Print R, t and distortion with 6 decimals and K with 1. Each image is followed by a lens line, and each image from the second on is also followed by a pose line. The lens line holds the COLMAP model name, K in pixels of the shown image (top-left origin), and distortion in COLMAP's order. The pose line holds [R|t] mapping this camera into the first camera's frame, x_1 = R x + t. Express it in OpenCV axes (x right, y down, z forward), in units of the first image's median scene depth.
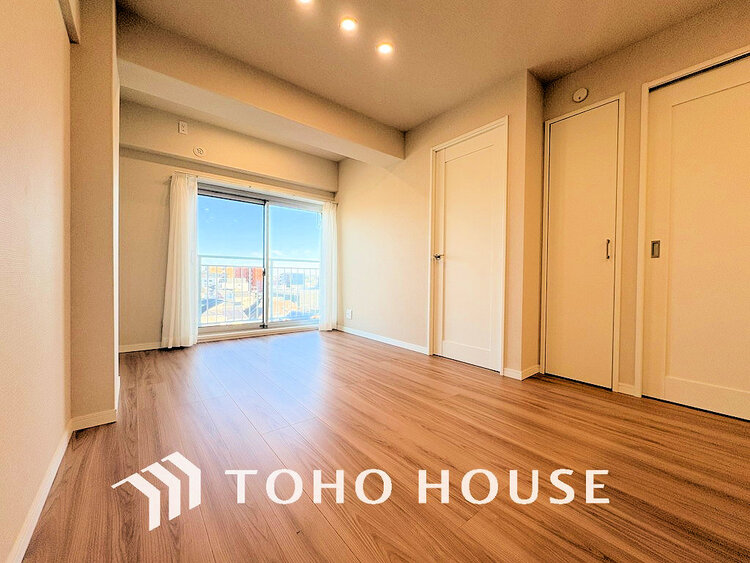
lens RADIAL K [[299.0, 0, 373.4], [0, 299.0, 280.4], [0, 0, 1]] dist [0.000960, -0.000122]
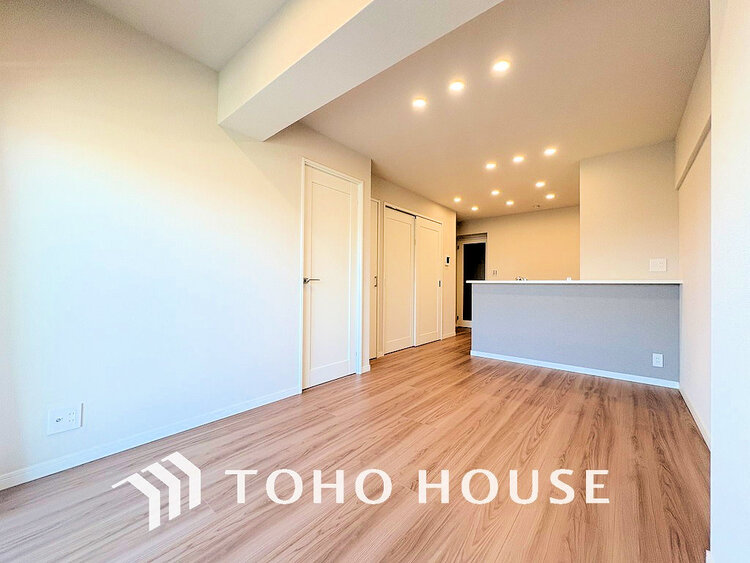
lens RADIAL K [[299.0, 0, 373.2], [0, 299.0, 282.5], [0, 0, 1]] dist [0.000960, -0.000122]
pose [[-0.186457, -0.005574, 0.982447, -0.949233], [0.004152, 0.999971, 0.006461, -0.104856], [-0.982454, 0.005284, -0.186429, 1.279519]]
